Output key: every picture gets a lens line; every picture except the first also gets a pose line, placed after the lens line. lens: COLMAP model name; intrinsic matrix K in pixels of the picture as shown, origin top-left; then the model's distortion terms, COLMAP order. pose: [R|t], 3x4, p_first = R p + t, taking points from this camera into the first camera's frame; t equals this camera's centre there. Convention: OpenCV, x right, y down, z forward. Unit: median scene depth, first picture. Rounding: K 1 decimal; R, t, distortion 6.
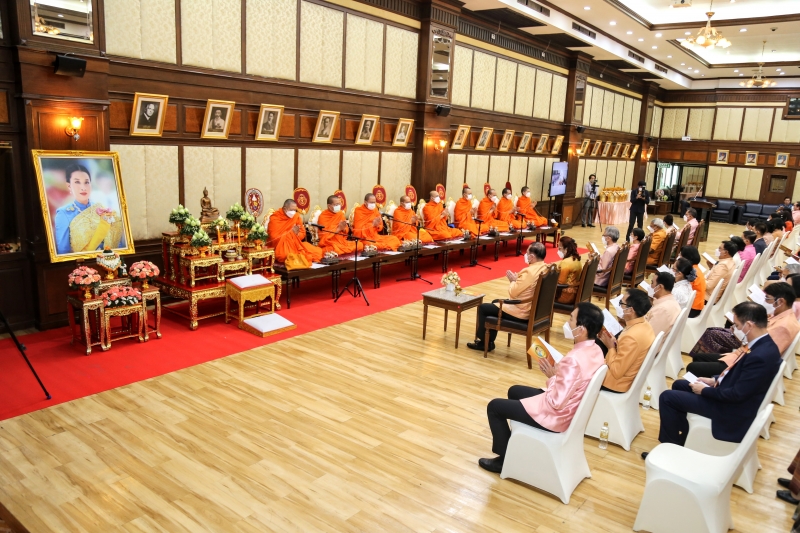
lens RADIAL K [[607.6, 0, 400.0], [0, 607.6, 266.5], [0, 0, 1]] dist [-0.079403, 0.062369]
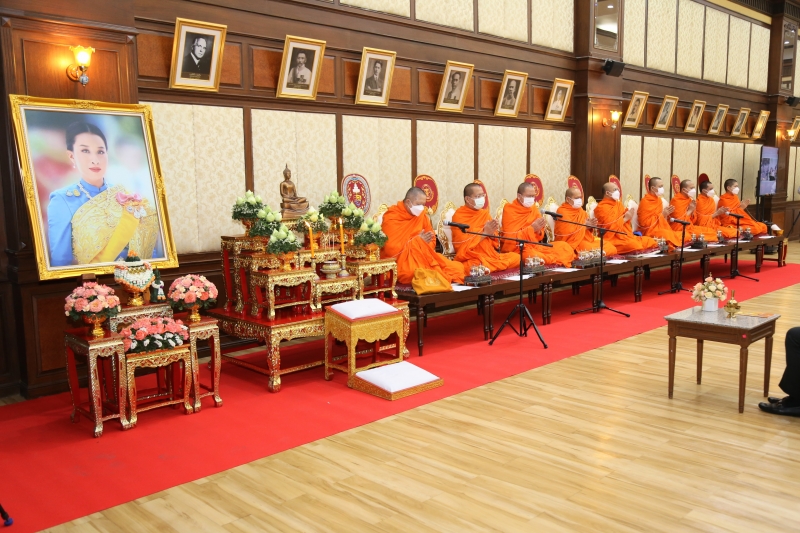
lens RADIAL K [[730.7, 0, 404.1], [0, 730.7, 261.4], [0, 0, 1]] dist [-0.010170, 0.012684]
pose [[0.990699, -0.045676, -0.128175, -0.103438], [0.034153, 0.995292, -0.090701, 0.041857], [0.131714, 0.085480, 0.987595, 0.257224]]
